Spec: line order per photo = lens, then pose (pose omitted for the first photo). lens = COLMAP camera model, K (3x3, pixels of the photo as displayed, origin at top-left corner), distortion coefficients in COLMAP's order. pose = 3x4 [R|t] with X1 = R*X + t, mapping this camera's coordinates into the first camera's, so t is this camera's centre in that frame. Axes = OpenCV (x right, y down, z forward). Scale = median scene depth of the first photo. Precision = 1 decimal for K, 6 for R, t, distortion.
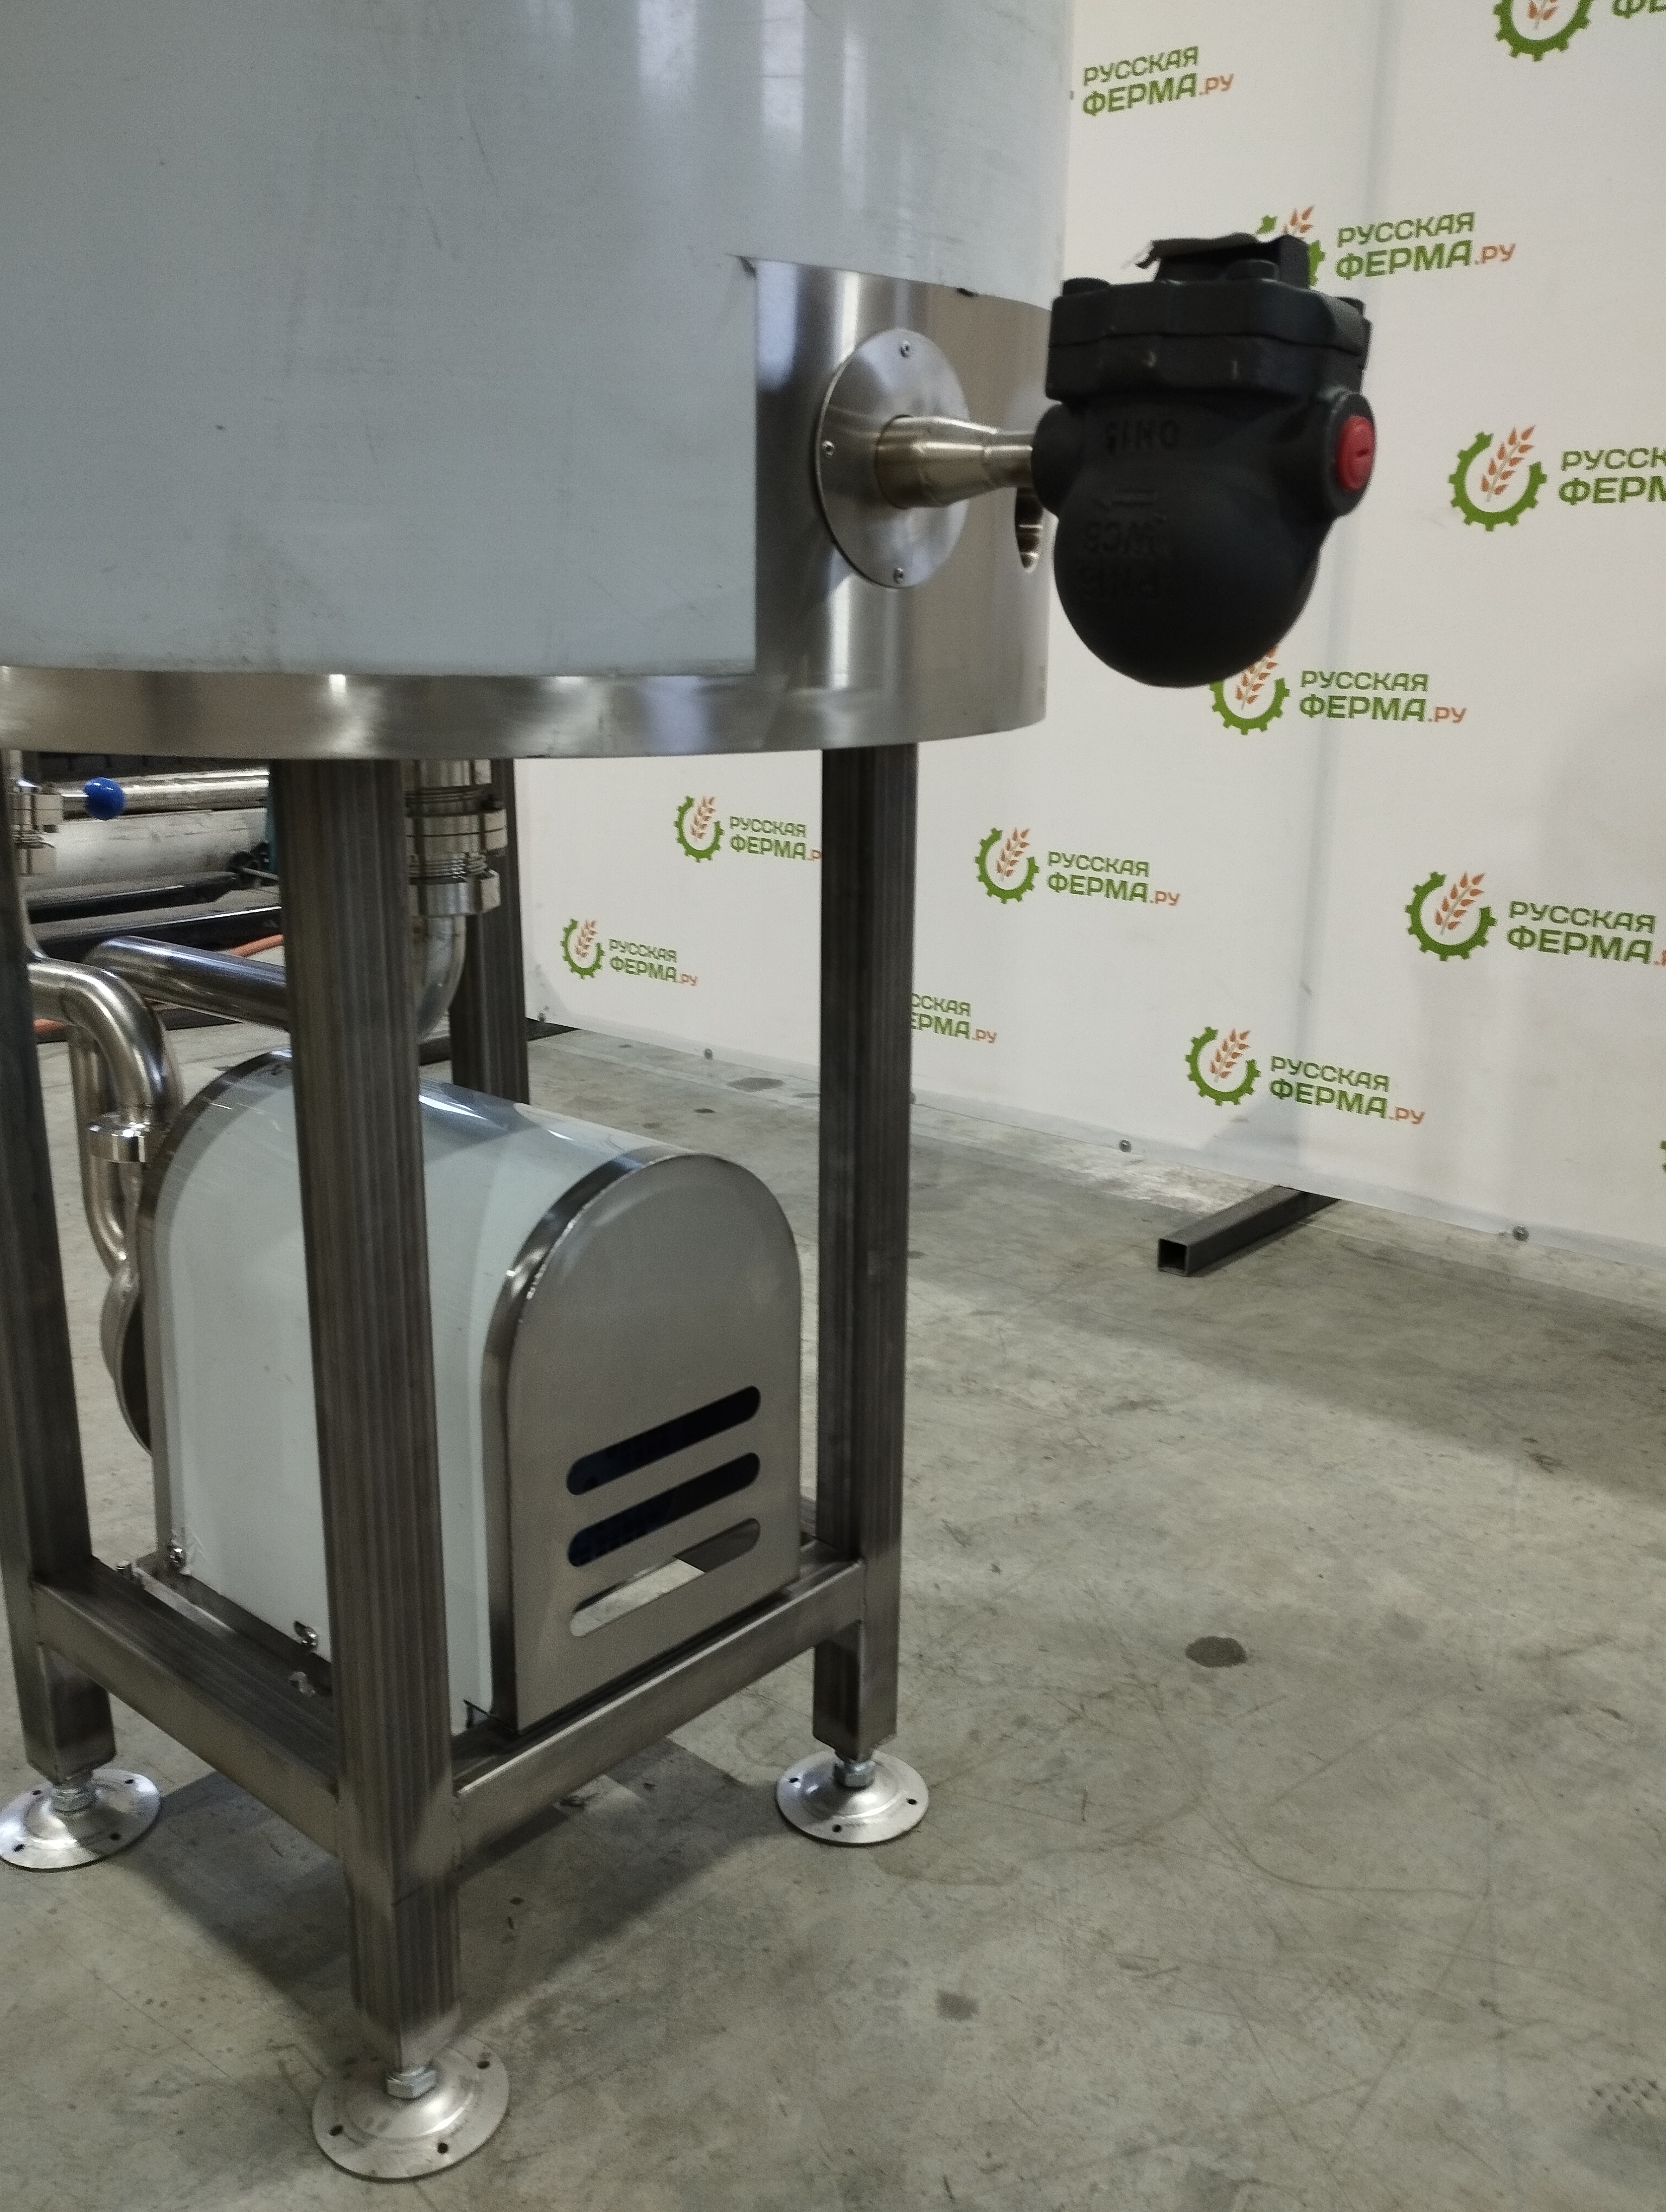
lens RADIAL K [[1828.5, 0, 833.7], [0, 1828.5, 1111.5], [0, 0, 1]] dist [0.064220, -0.089486]
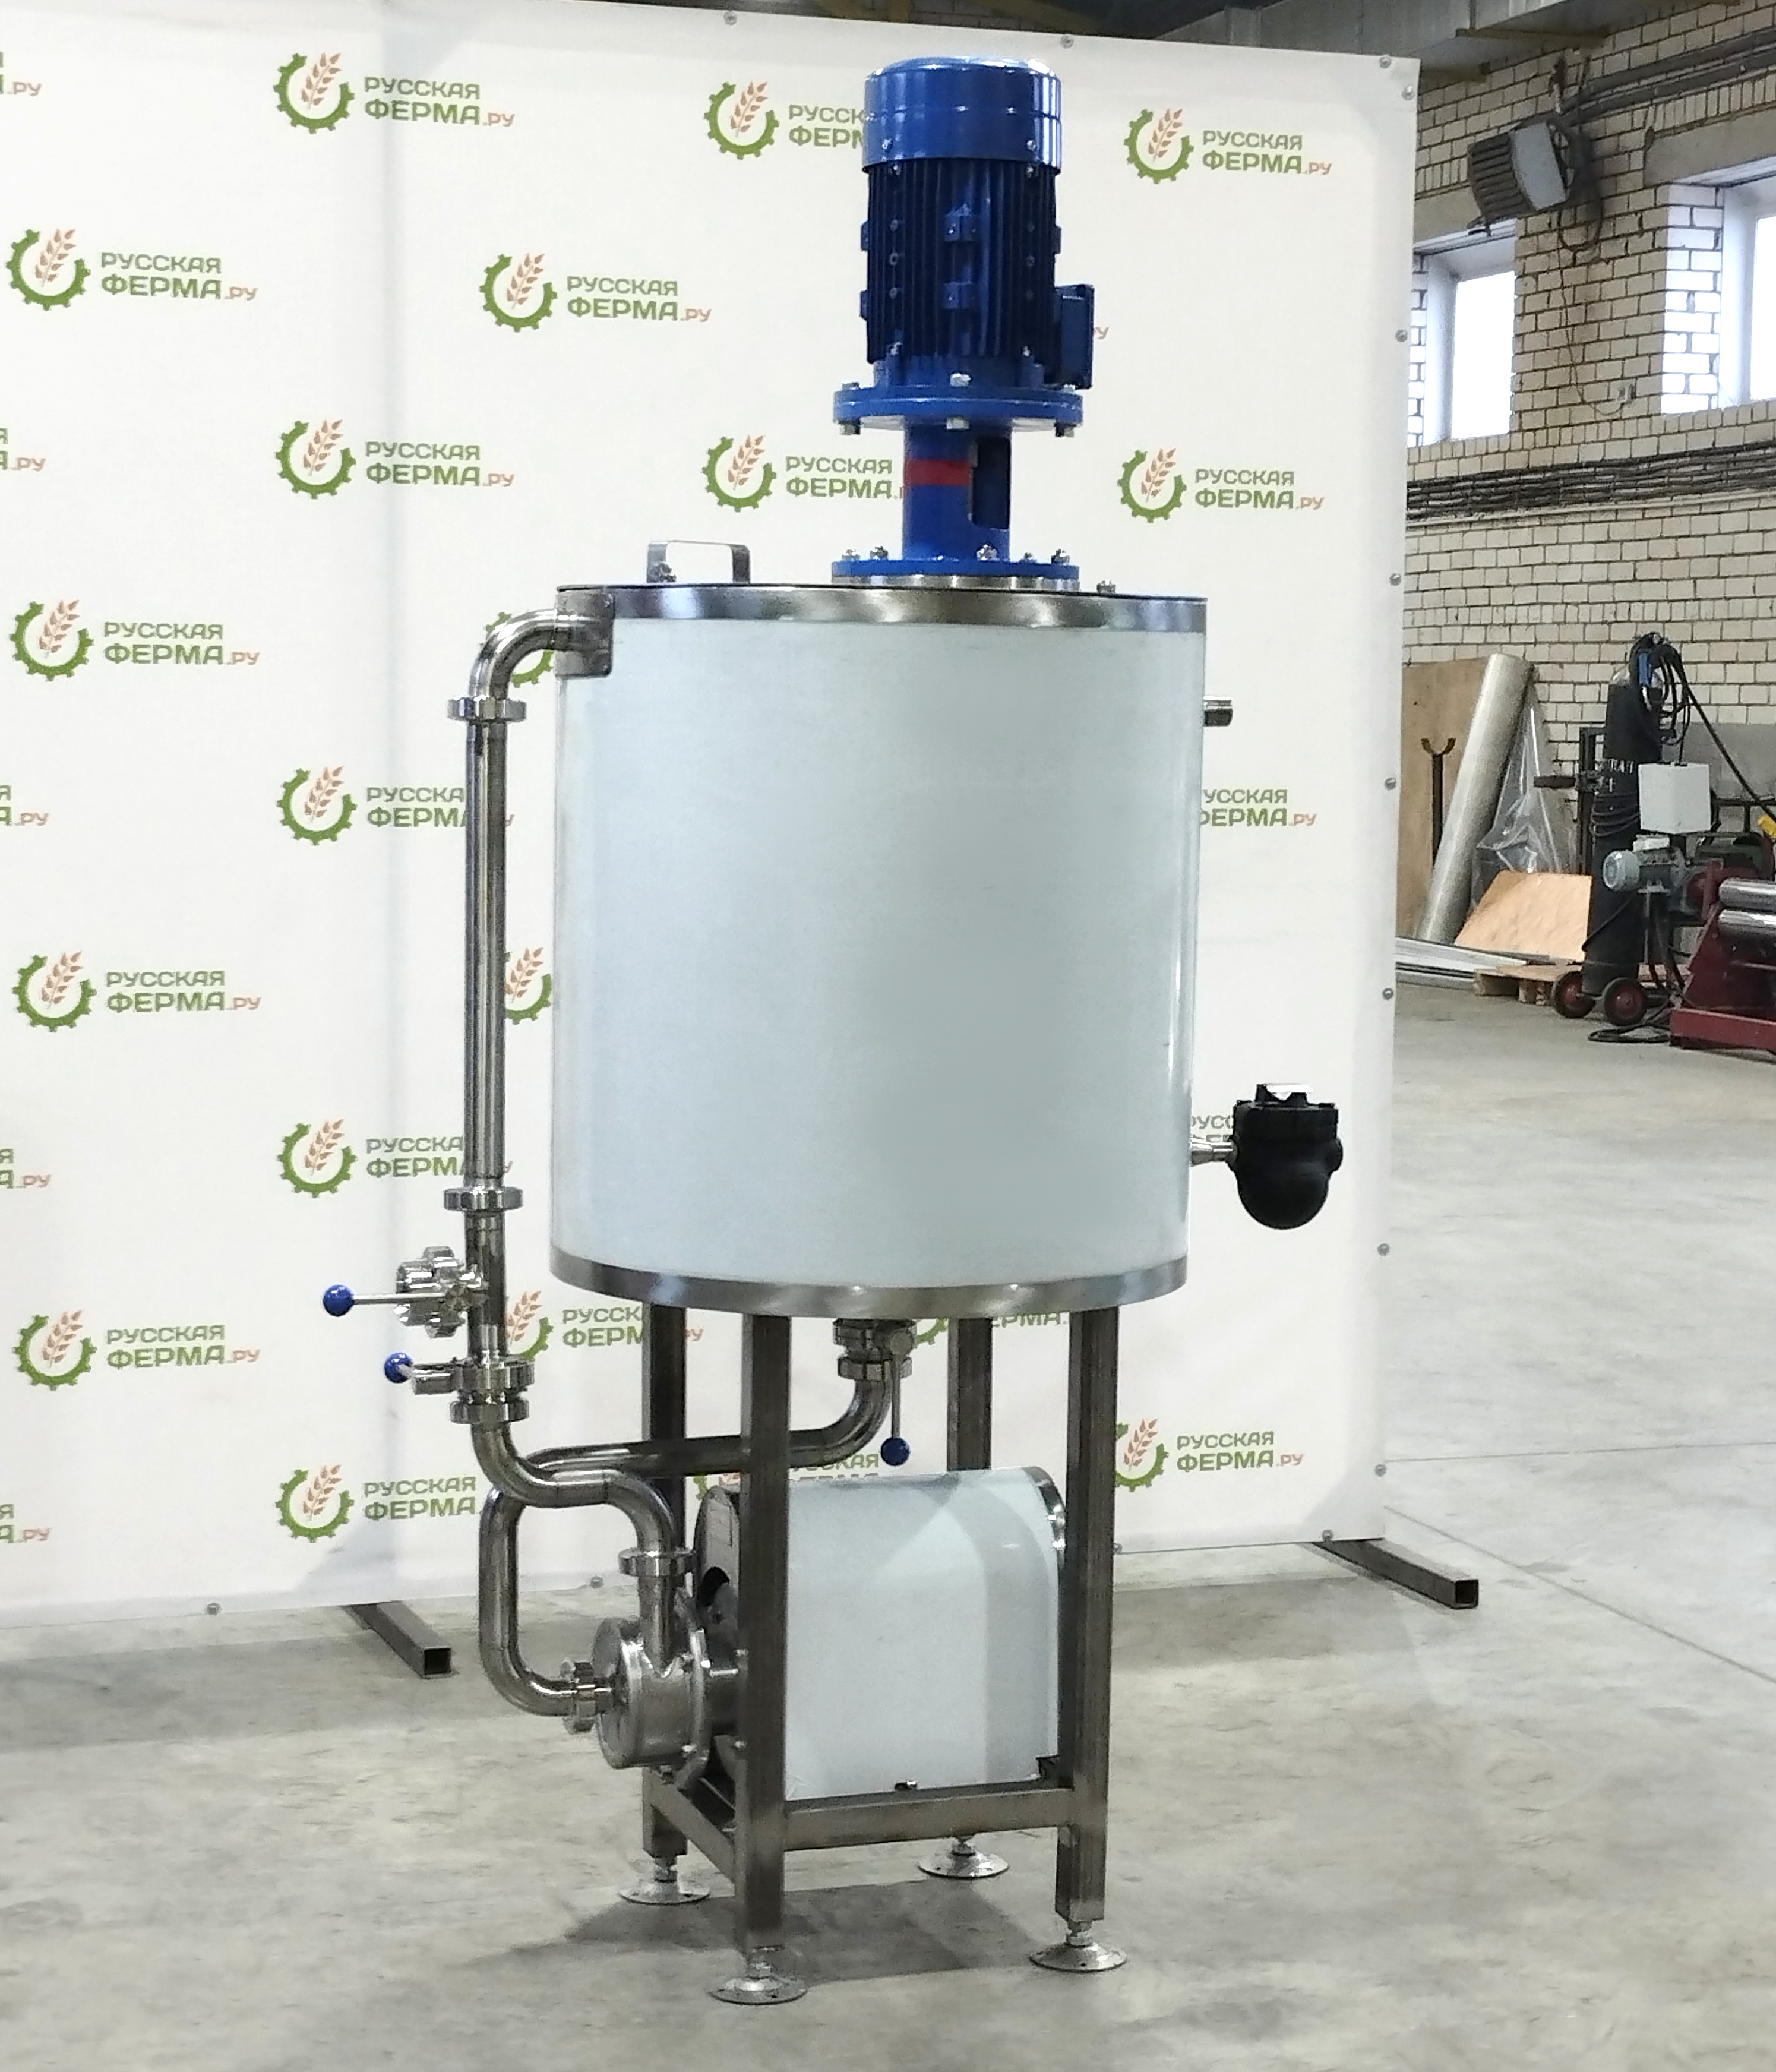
lens RADIAL K [[3986.4, 0, 888.0], [0, 3986.4, 1036.0], [0, 0, 1]] dist [0.100424, -0.183262]
pose [[0.491118, -0.078287, 0.867568, -1.954612], [0.223516, 0.973934, -0.038644, -0.151849], [-0.841929, 0.212894, 0.495815, -0.578247]]
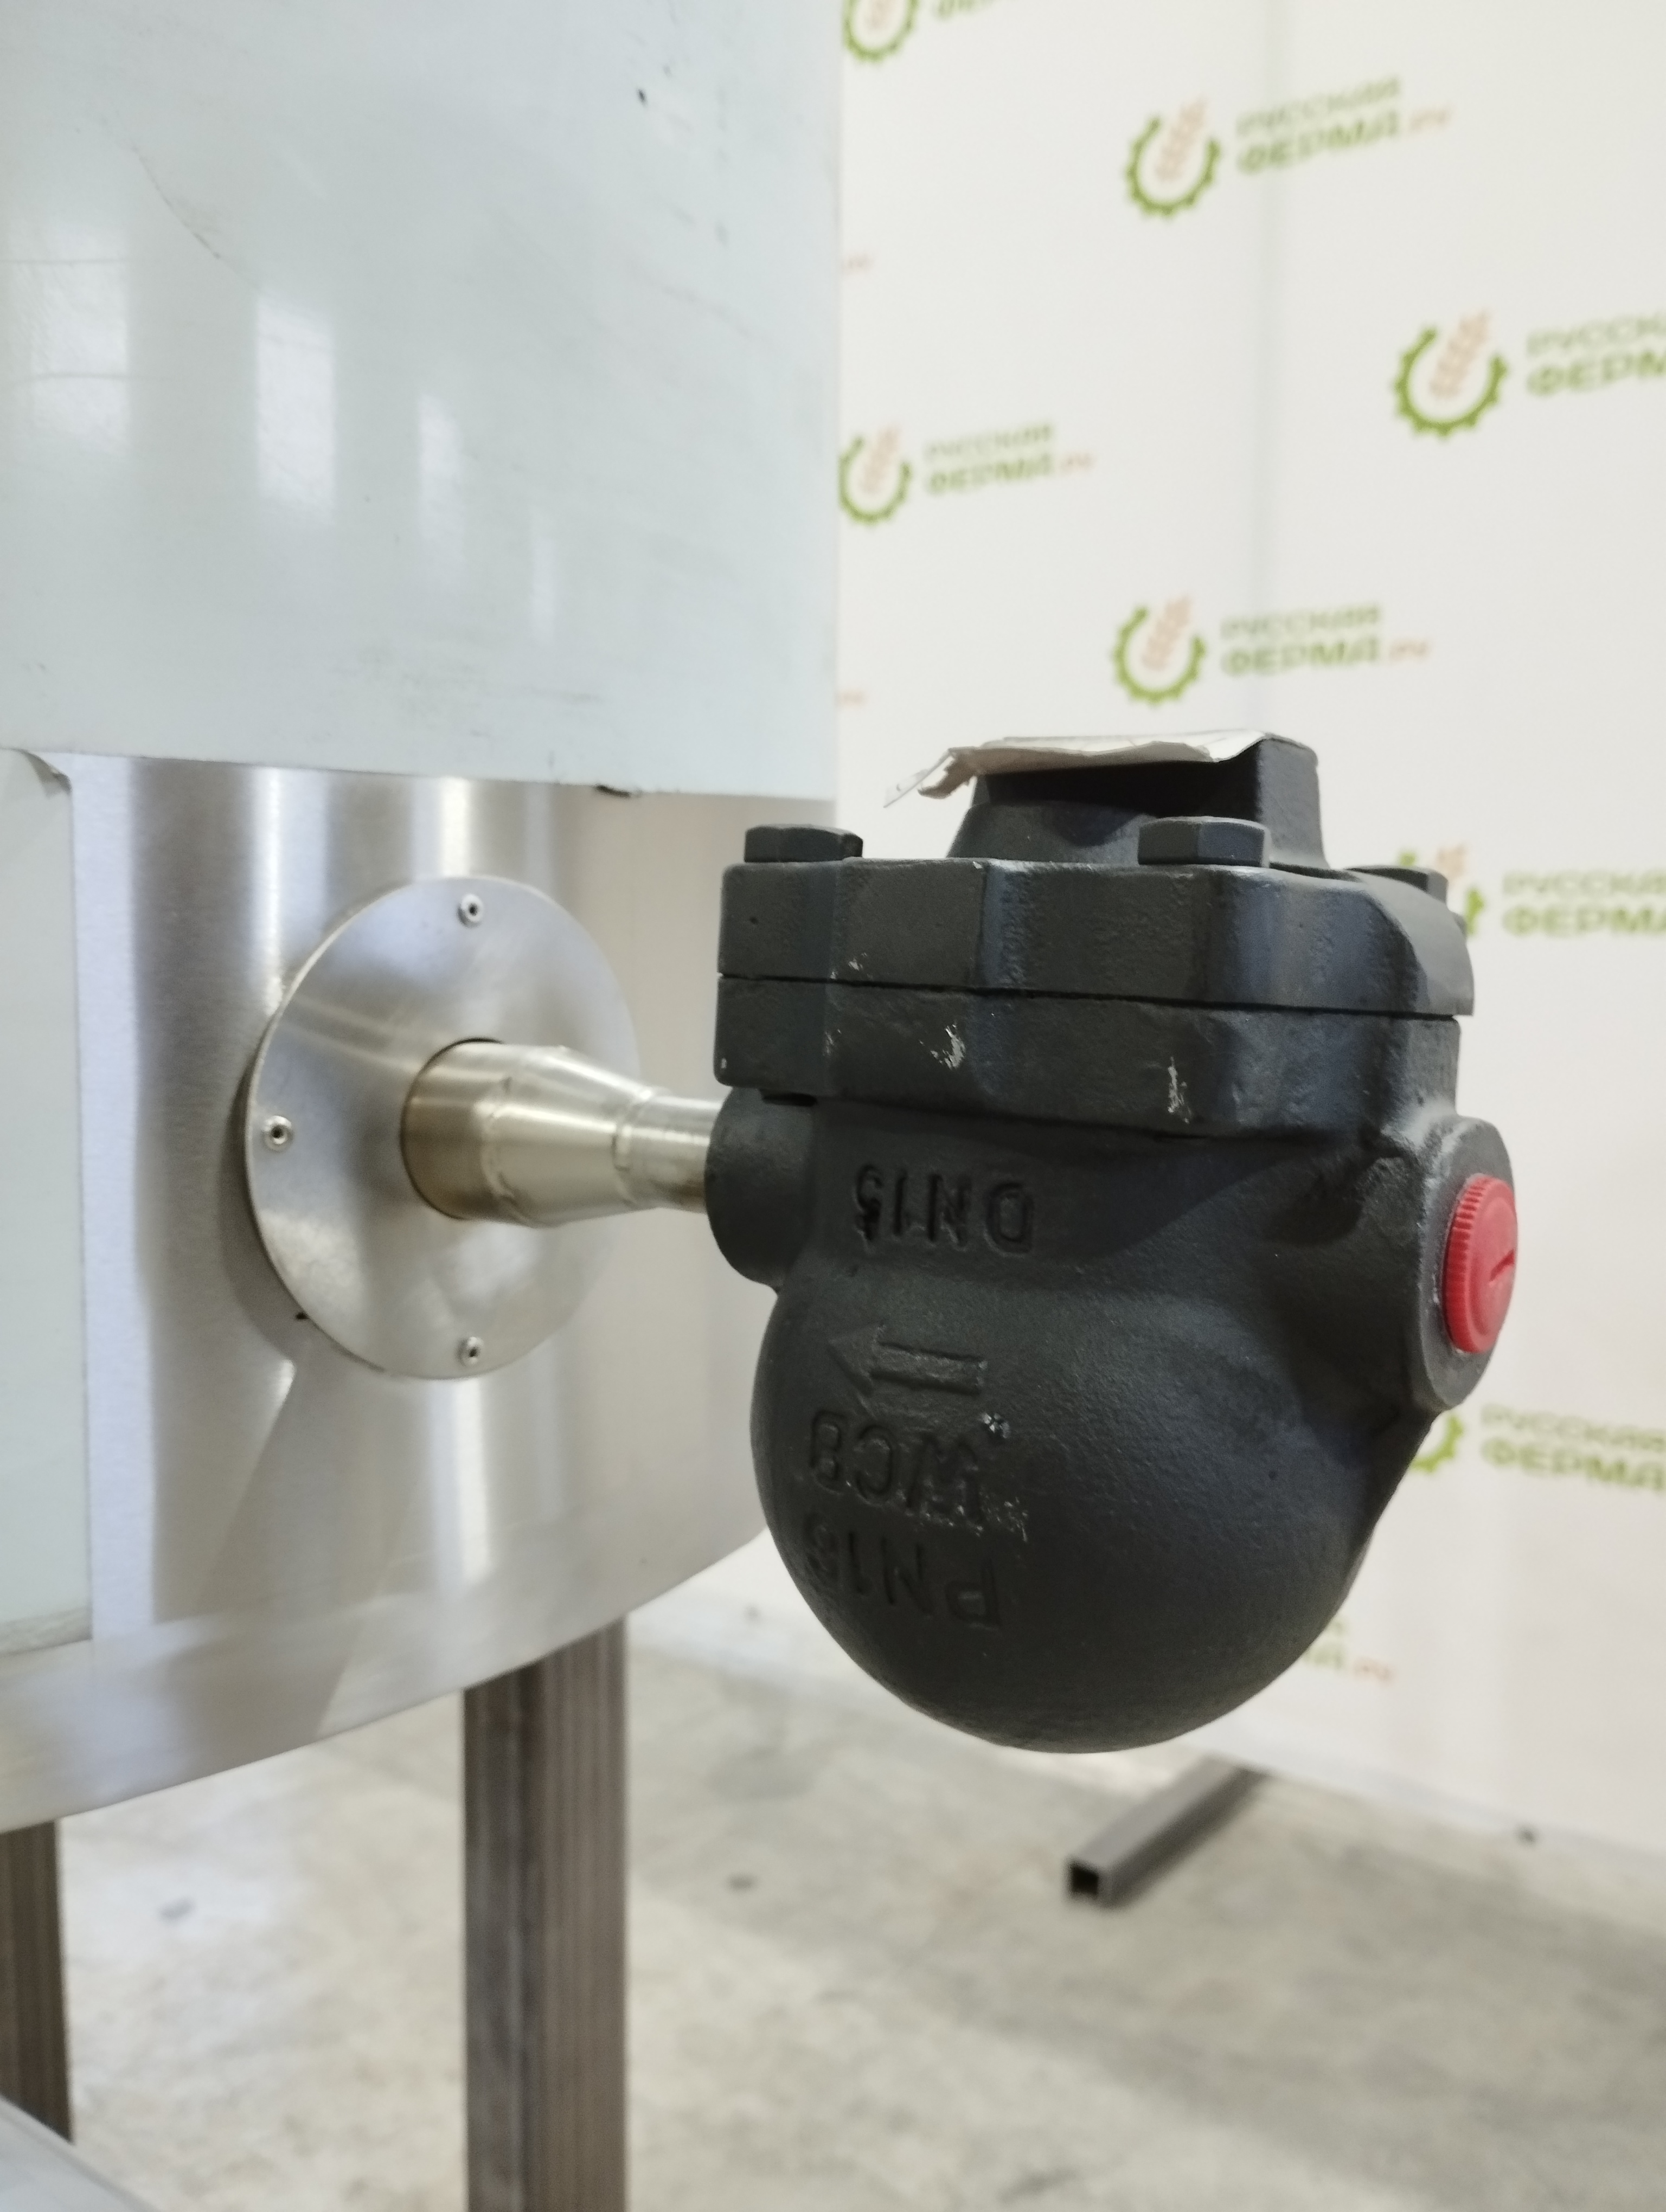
lens RADIAL K [[1877.2, 0, 833.0], [0, 1877.2, 1106.0], [0, 0, 1]] dist [0.003133, -0.012559]
pose [[0.998210, -0.007246, 0.059362, 0.041554], [0.017811, 0.983606, -0.179448, -0.109460], [-0.057088, 0.180184, 0.981975, 0.208261]]
